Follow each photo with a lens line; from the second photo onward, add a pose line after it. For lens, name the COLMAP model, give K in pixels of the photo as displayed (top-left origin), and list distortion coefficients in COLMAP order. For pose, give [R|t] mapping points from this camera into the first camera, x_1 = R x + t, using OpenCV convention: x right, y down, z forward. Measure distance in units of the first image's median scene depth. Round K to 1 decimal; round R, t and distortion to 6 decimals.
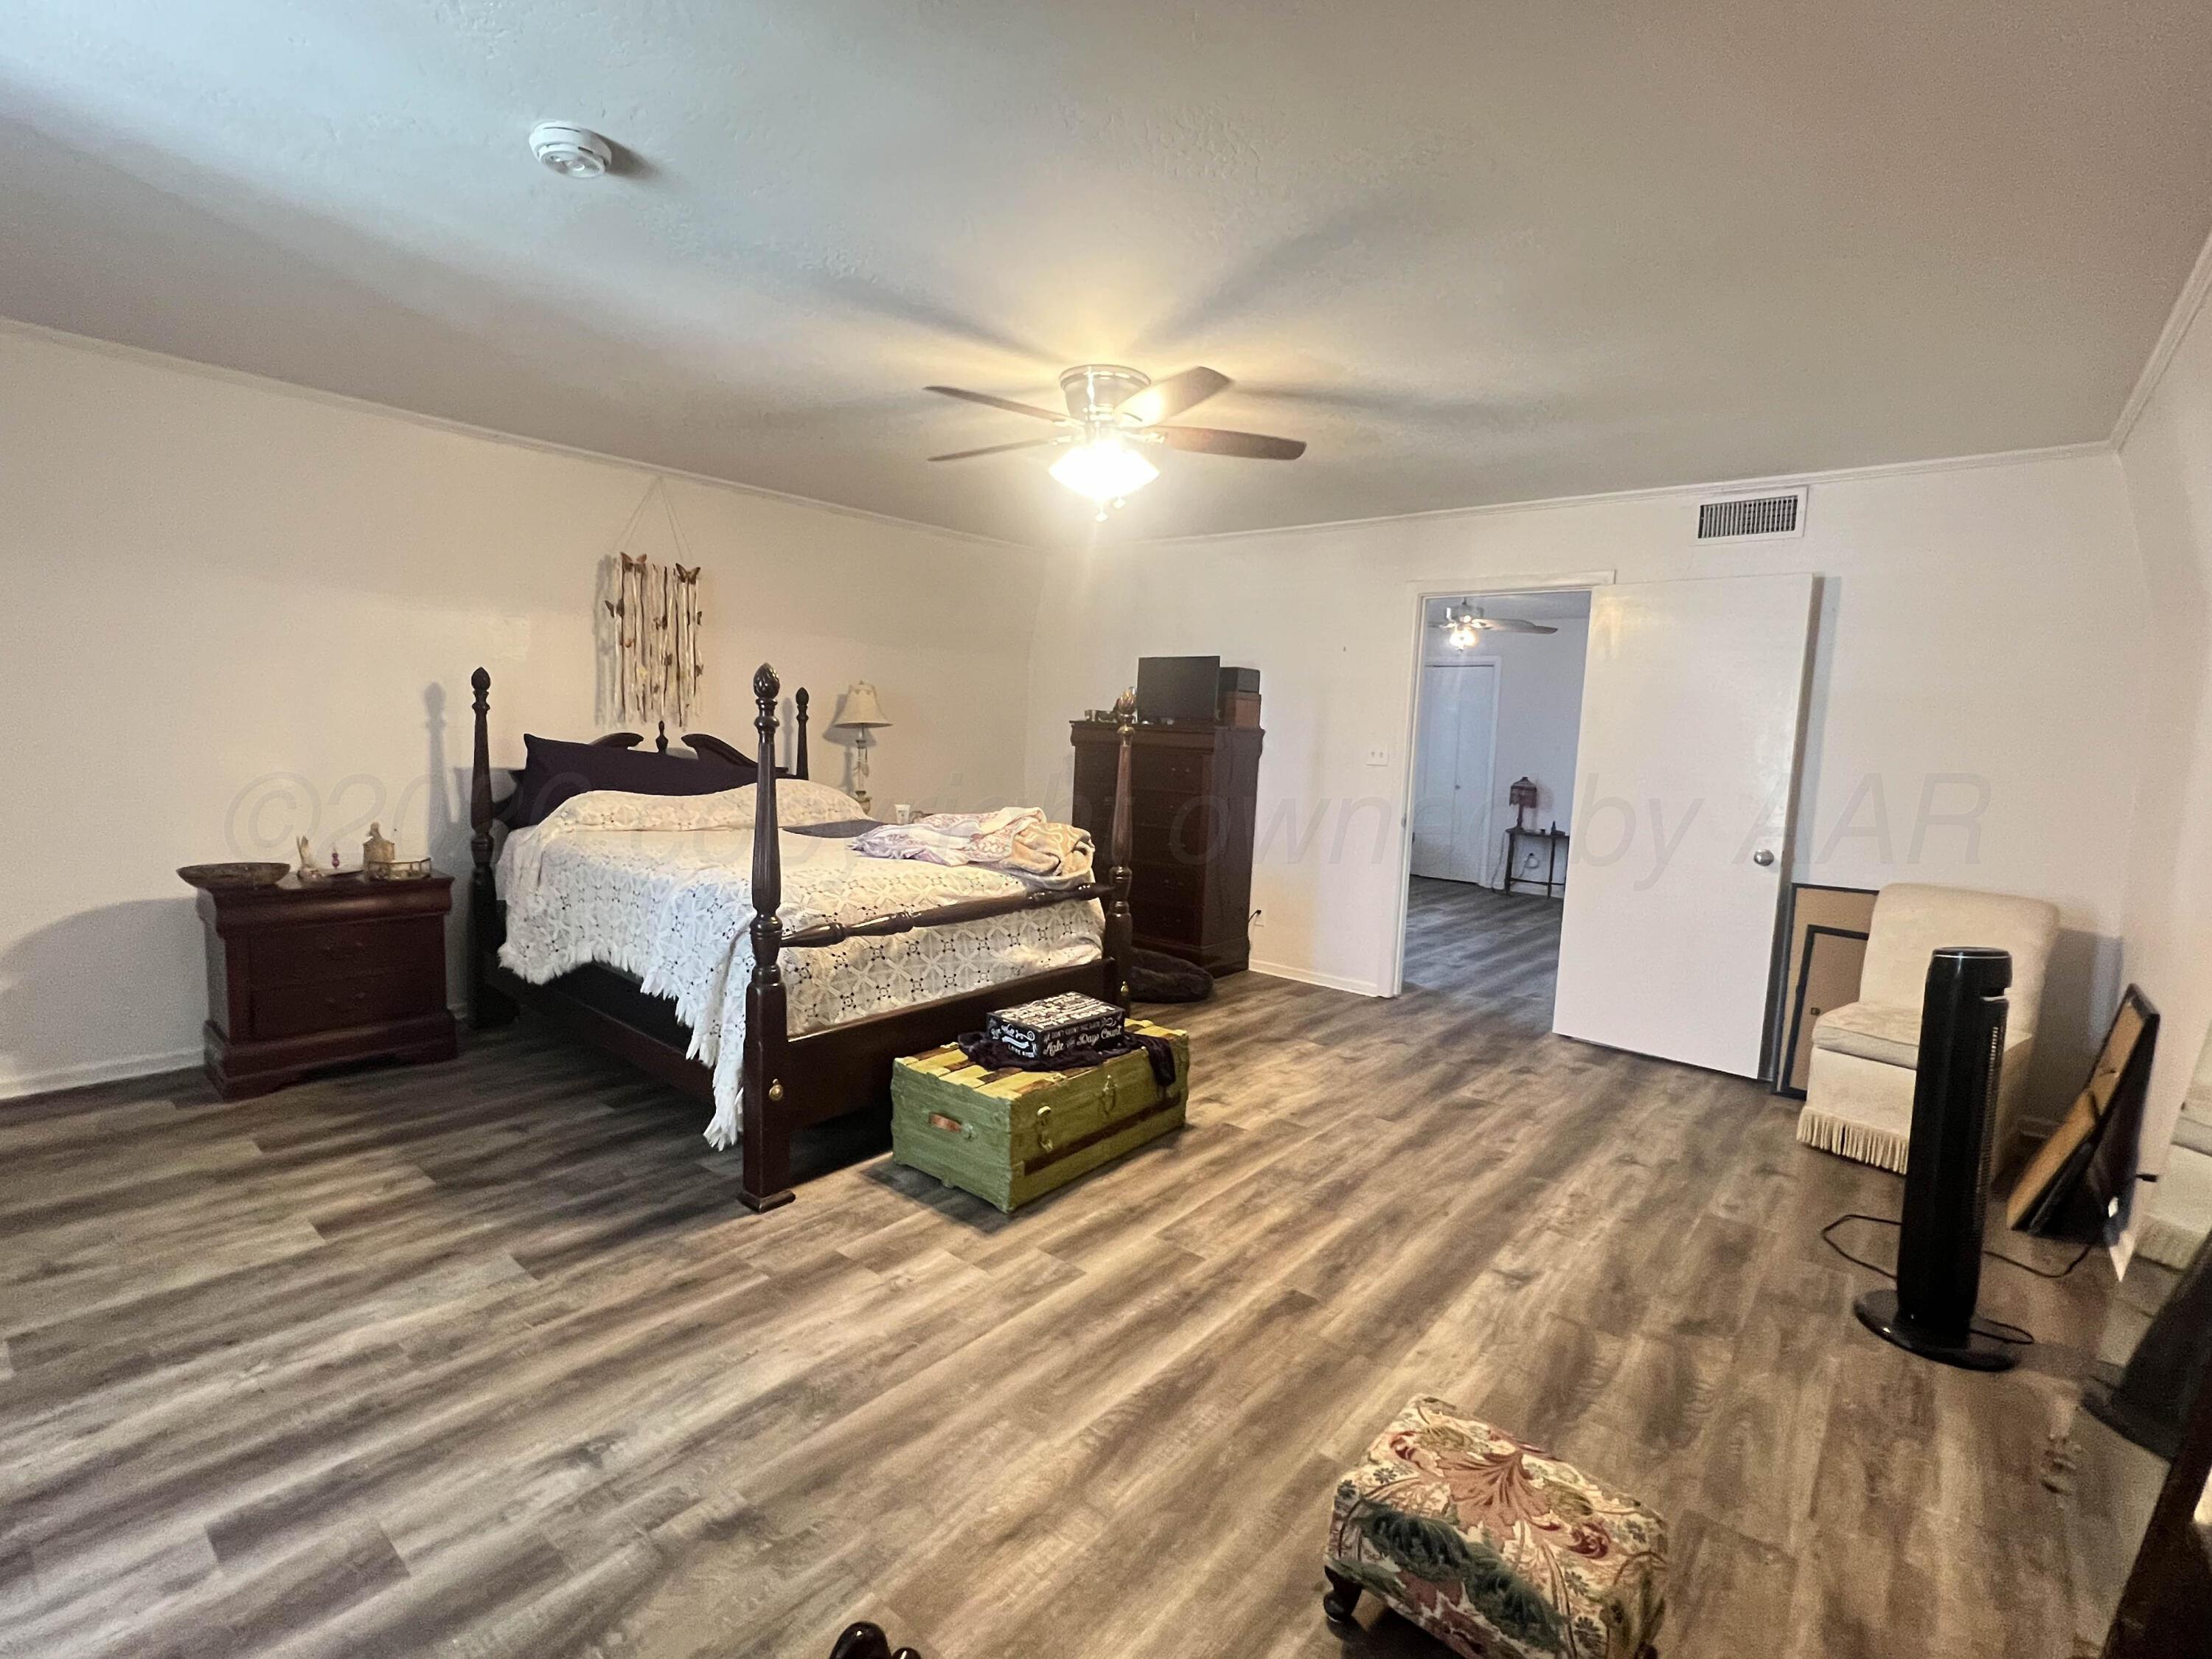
lens RADIAL K [[1056.9, 0, 1092.3], [0, 1056.9, 829.2], [0, 0, 1]] dist [-0.003276, 0.000651]
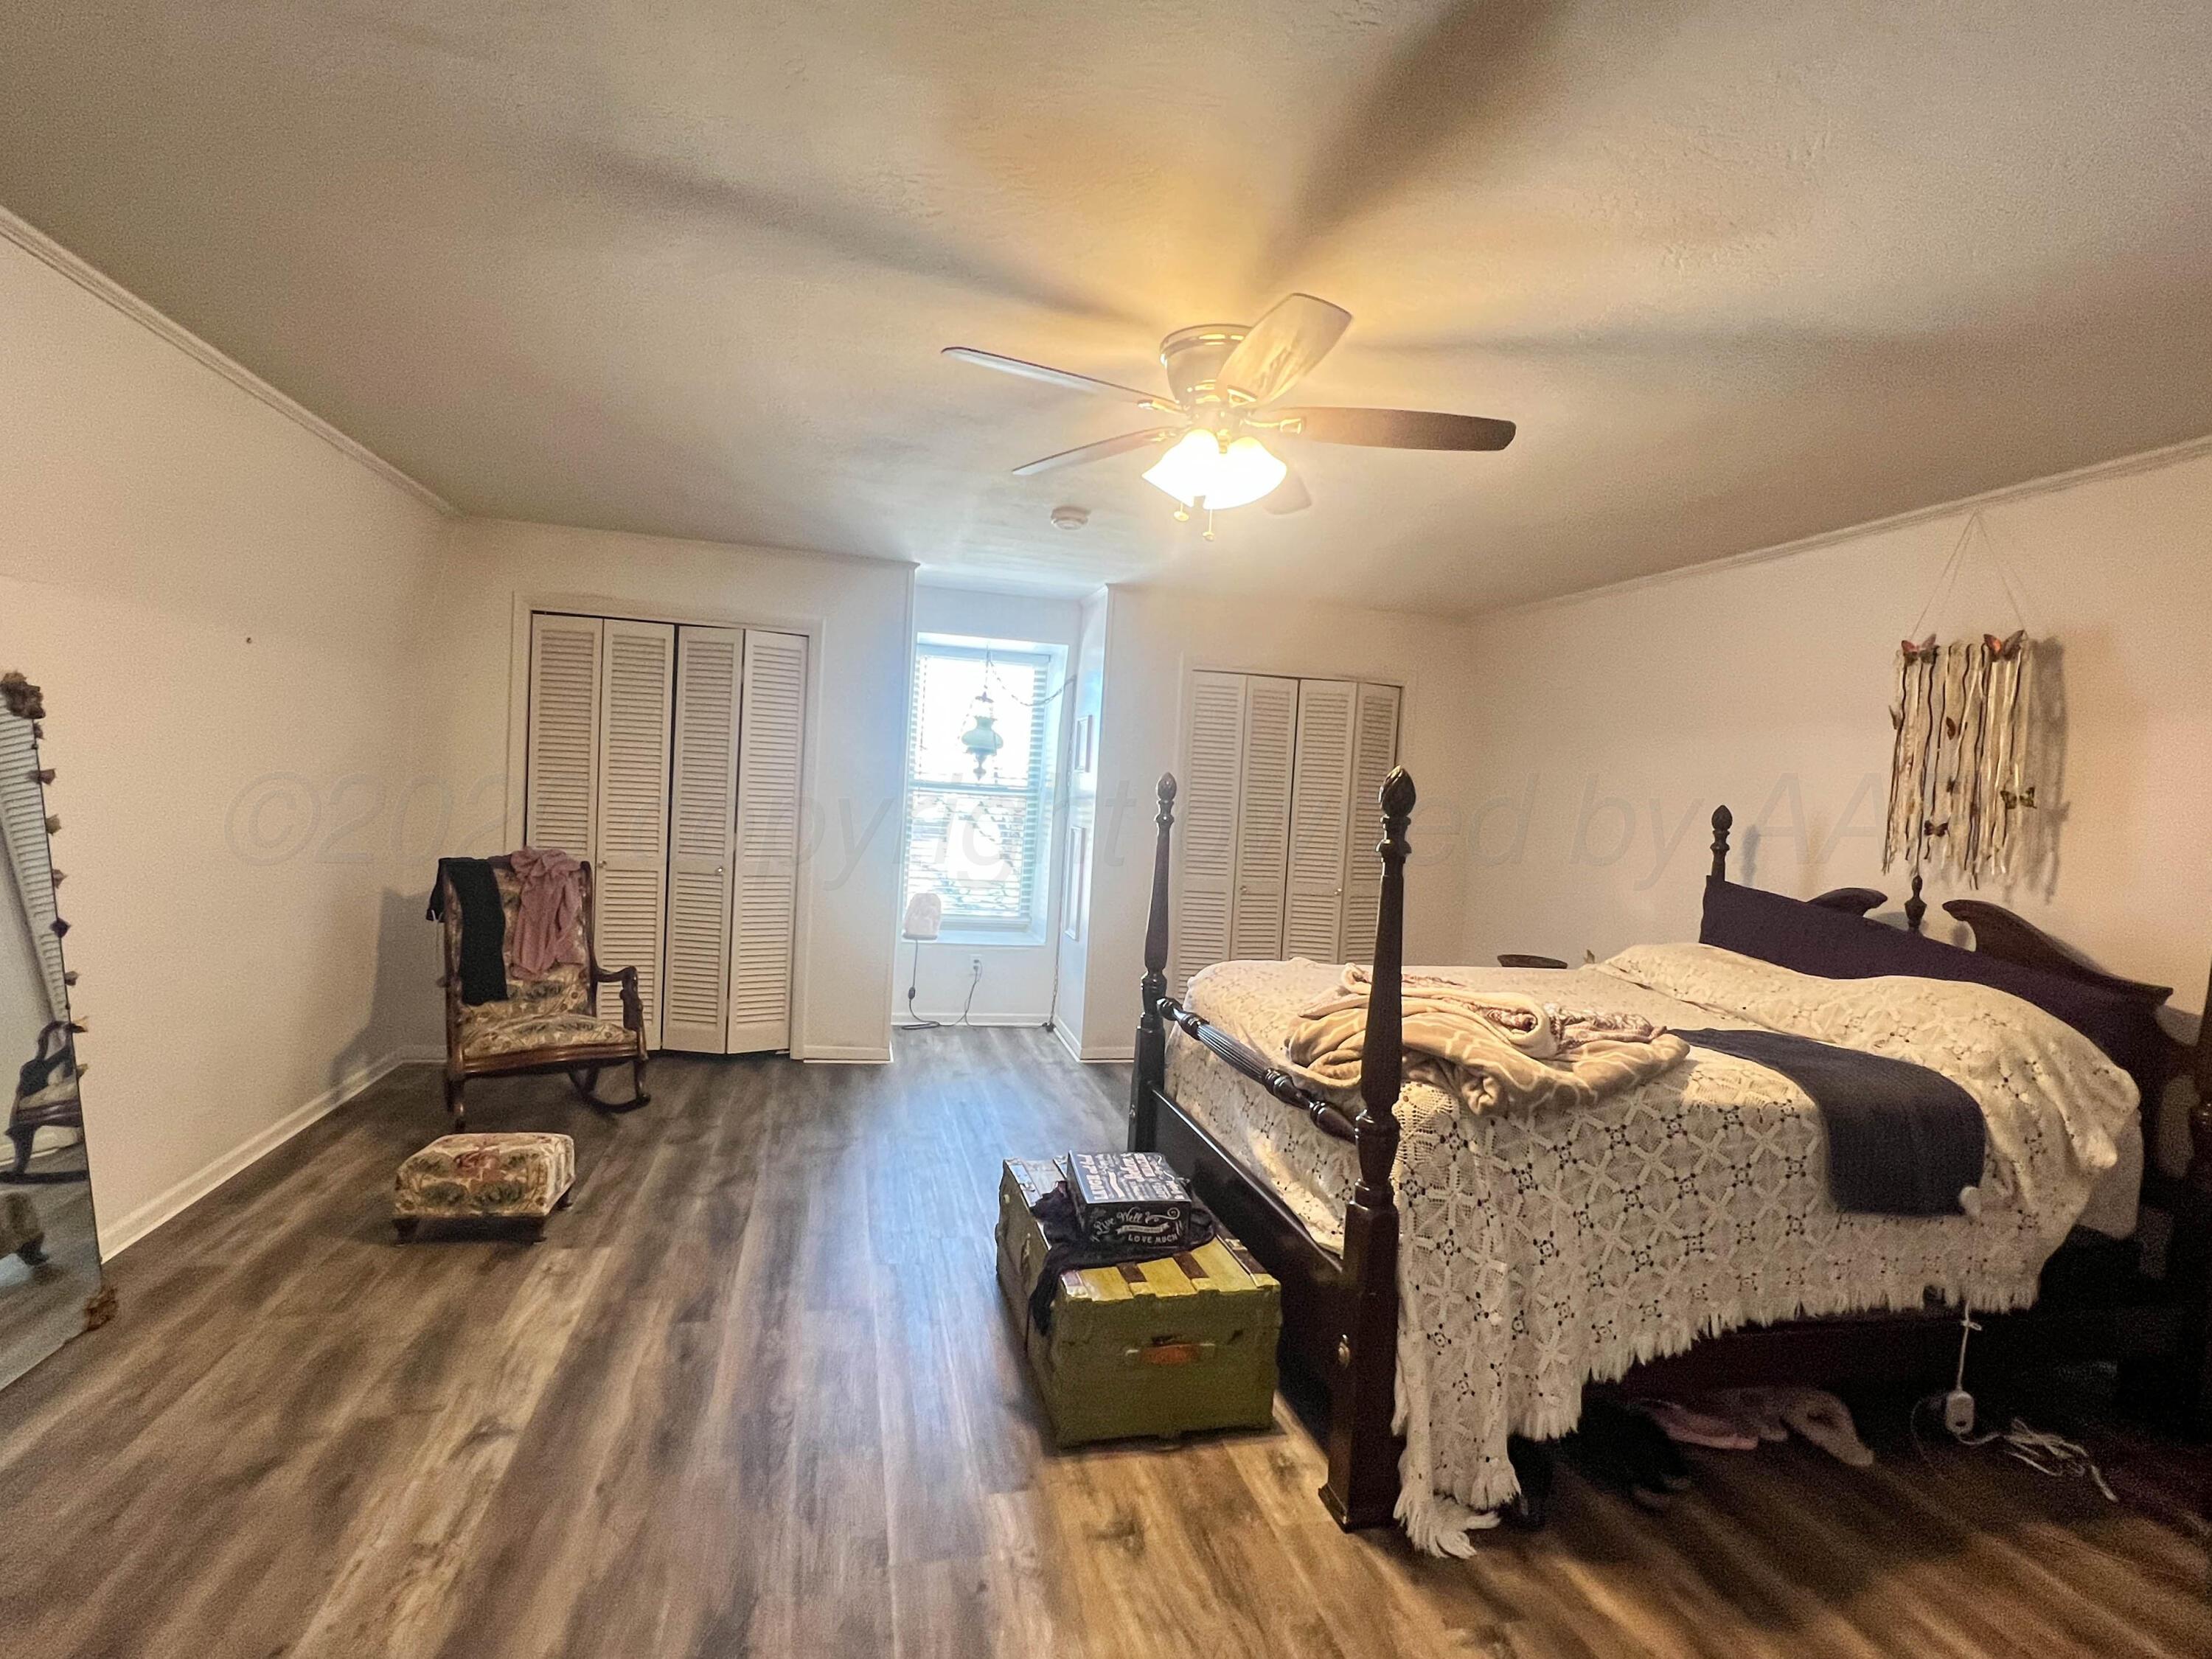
lens RADIAL K [[1056.9, 0, 1090.8], [0, 1056.9, 832.6], [0, 0, 1]] dist [-0.003276, 0.000651]
pose [[-0.594063, -0.038532, -0.803495, 0.776156], [-0.159264, 0.984713, 0.070530, -0.164973], [0.788495, 0.169867, -0.591119, 1.727820]]
